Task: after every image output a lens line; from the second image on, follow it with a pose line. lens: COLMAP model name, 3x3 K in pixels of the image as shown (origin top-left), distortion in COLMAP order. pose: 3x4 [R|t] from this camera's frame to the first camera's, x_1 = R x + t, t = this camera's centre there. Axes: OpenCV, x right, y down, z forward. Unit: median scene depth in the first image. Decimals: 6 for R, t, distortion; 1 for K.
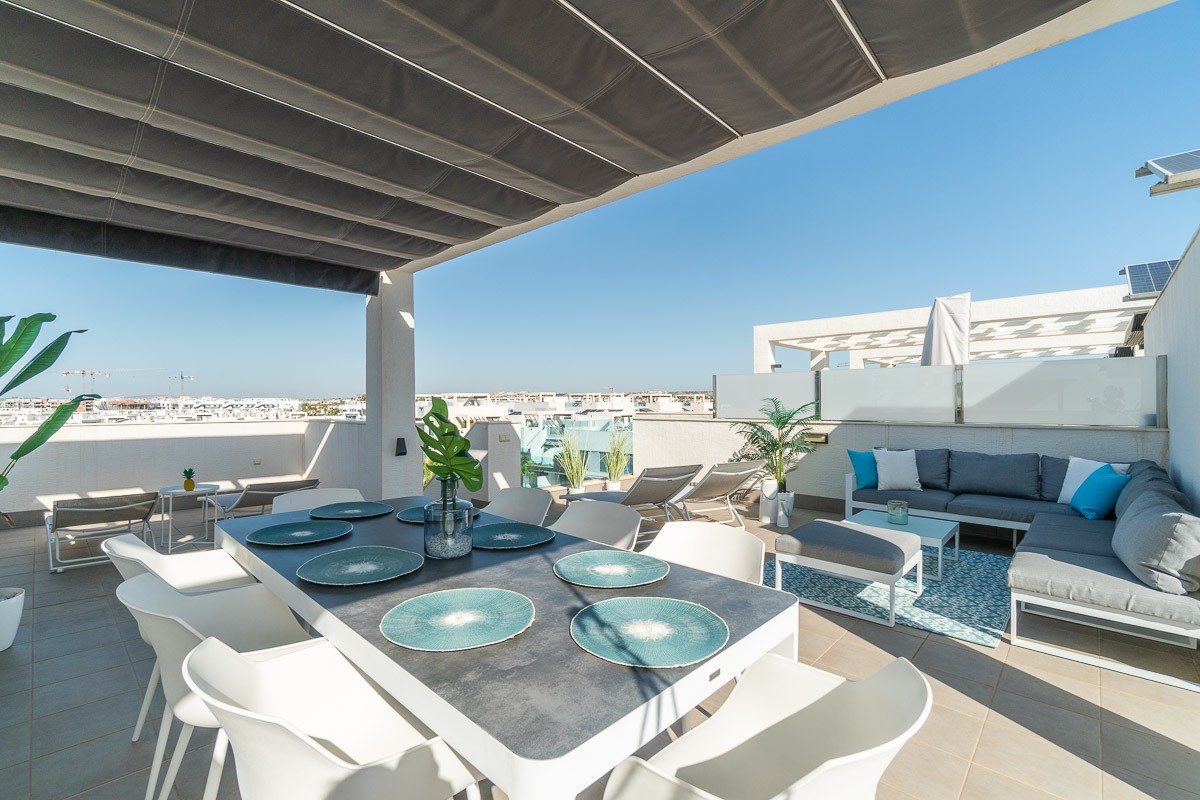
lens RADIAL K [[531.5, 0, 580.4], [0, 531.5, 398.6], [0, 0, 1]] dist [-0.000490, 0.000393]
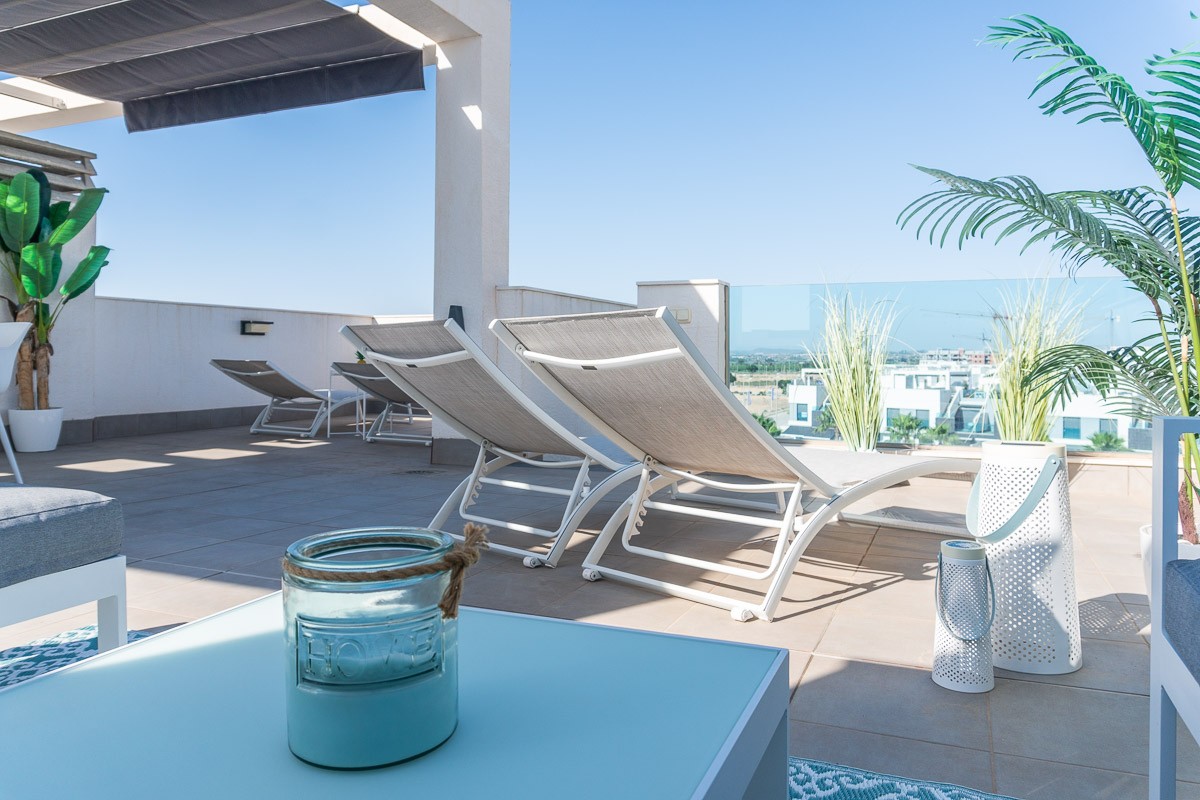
lens RADIAL K [[825.8, 0, 605.3], [0, 825.8, 362.5], [0, 0, 1]] dist [0.005498, 0.001520]
pose [[0.352798, 0.007512, -0.935669, 0.536918], [0.006433, 0.999925, 0.010453, 0.109823], [0.935677, -0.009707, 0.352723, 0.691576]]
